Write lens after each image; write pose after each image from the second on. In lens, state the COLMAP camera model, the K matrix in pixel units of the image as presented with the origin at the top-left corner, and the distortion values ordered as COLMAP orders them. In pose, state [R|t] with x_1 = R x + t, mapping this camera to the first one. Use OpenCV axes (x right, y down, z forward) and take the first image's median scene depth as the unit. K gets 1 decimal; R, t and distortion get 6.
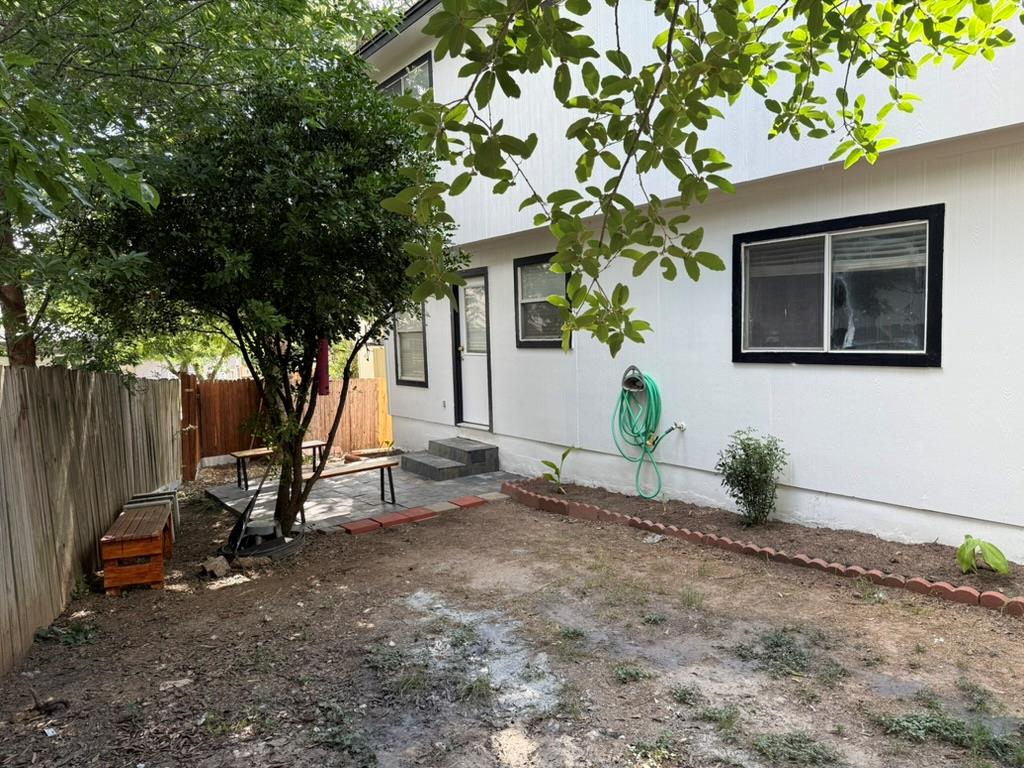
lens RADIAL K [[717.3, 0, 512.0], [0, 717.3, 384.0], [0, 0, 1]] dist [0.078191, -0.109954]
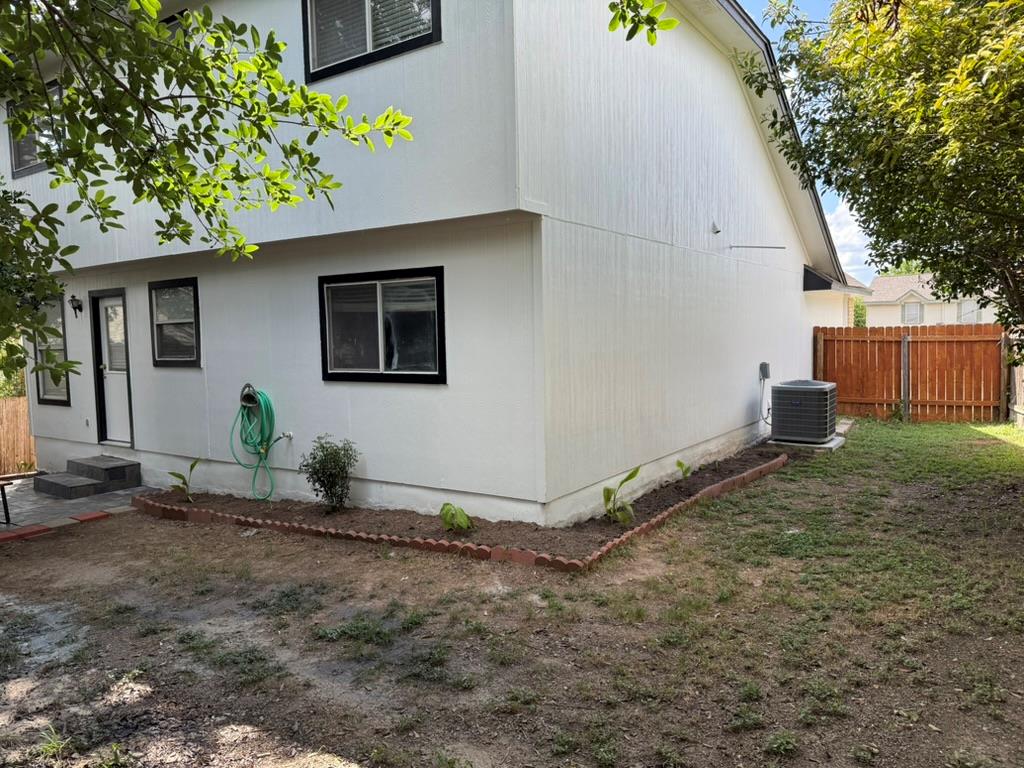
lens RADIAL K [[717.3, 0, 512.0], [0, 717.3, 384.0], [0, 0, 1]] dist [0.078191, -0.109954]
pose [[0.937447, -0.013180, 0.347879, 0.192056], [0.018730, 0.999745, -0.012593, -0.003262], [-0.347625, 0.018321, 0.937455, -0.260497]]
